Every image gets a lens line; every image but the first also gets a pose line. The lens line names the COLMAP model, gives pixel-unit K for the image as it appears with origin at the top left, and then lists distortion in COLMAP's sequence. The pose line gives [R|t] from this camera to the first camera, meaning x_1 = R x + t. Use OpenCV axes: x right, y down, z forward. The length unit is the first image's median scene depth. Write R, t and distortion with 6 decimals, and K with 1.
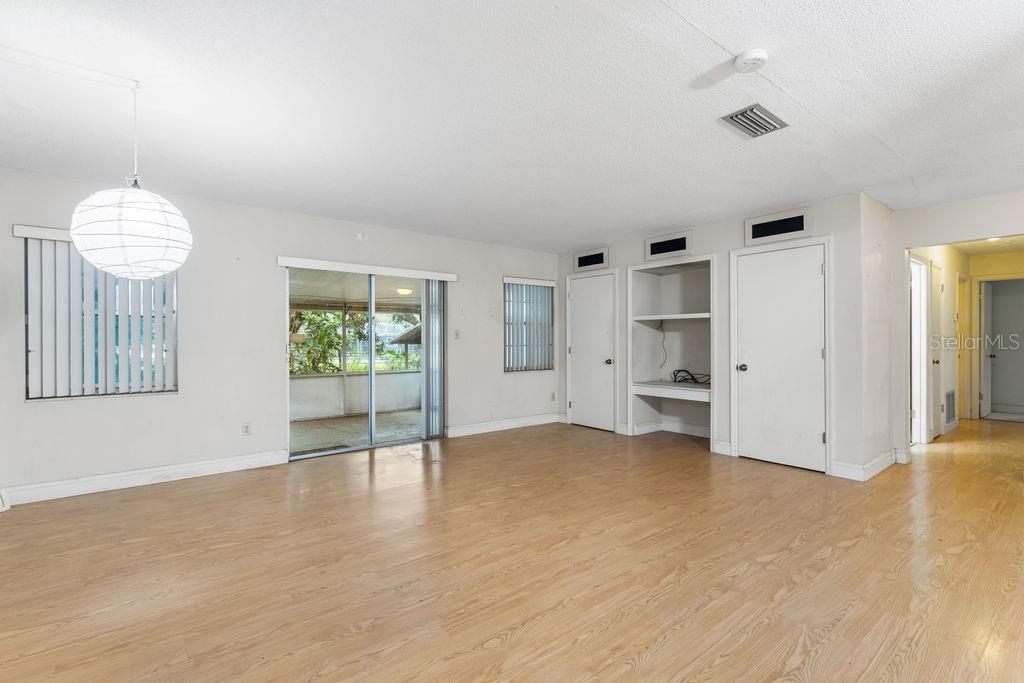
lens RADIAL K [[467.2, 0, 509.2], [0, 467.2, 342.5], [0, 0, 1]] dist [0.001480, 0.000076]
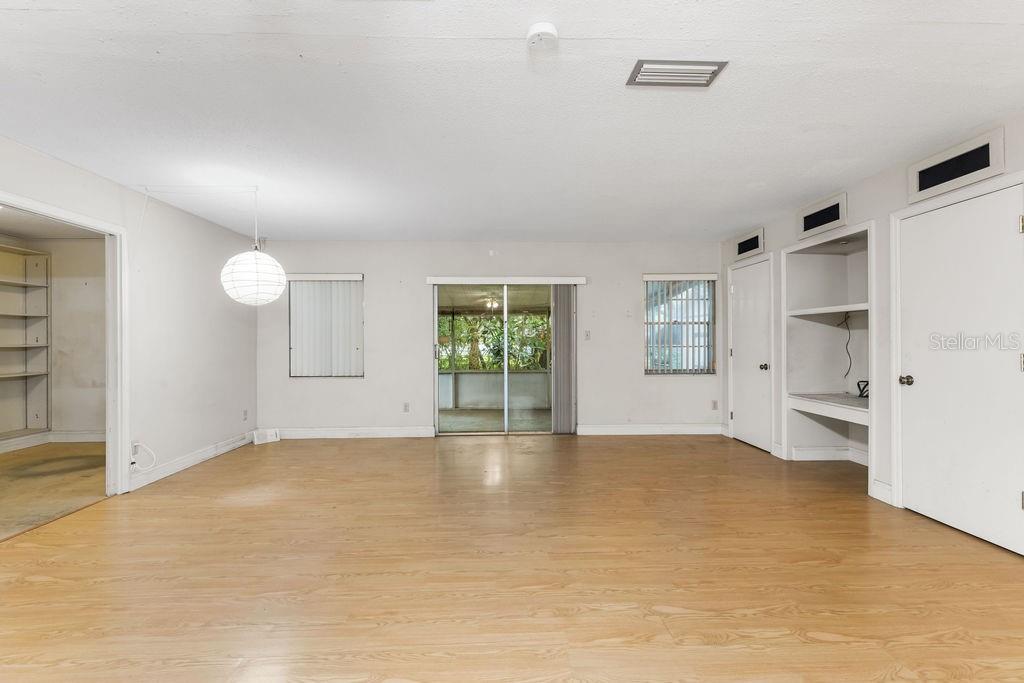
lens RADIAL K [[462.0, 0, 510.8], [0, 462.0, 341.4], [0, 0, 1]] dist [0.000581, -0.000056]
pose [[0.805013, -0.001402, -0.593256, 0.407352], [-0.000422, 0.999996, -0.002936, -0.001220], [0.593257, 0.002614, 0.805009, 0.095400]]
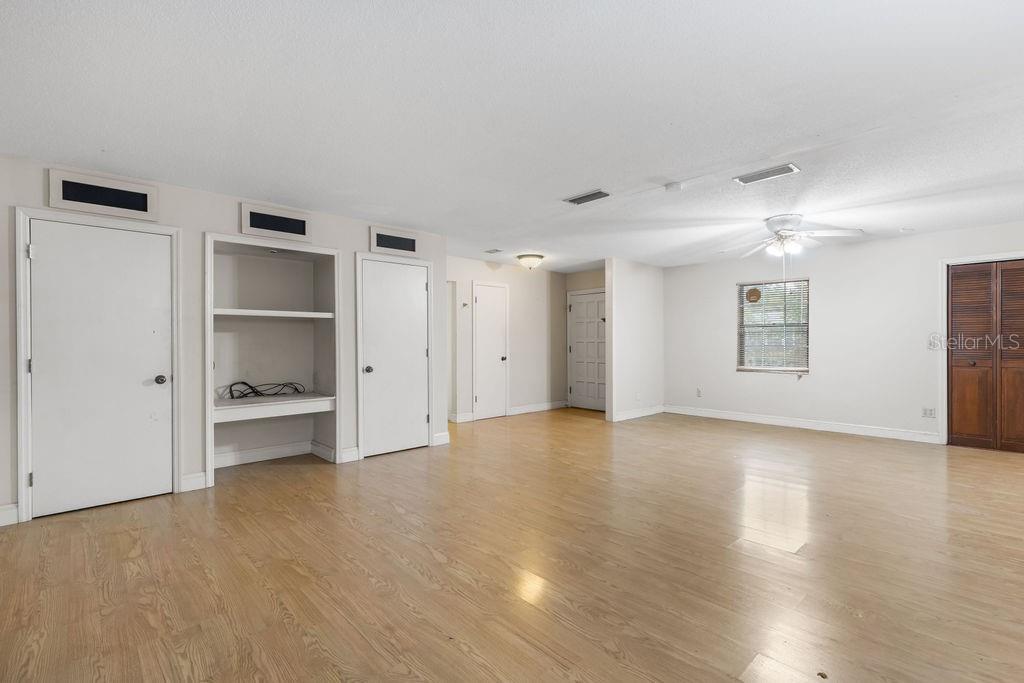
lens RADIAL K [[462.0, 0, 510.8], [0, 462.0, 341.4], [0, 0, 1]] dist [0.000581, -0.000056]
pose [[-0.078108, 0.000600, 0.996945, -0.500199], [0.010683, 0.999943, 0.000235, -0.004334], [-0.996888, 0.010668, -0.078110, 0.721904]]
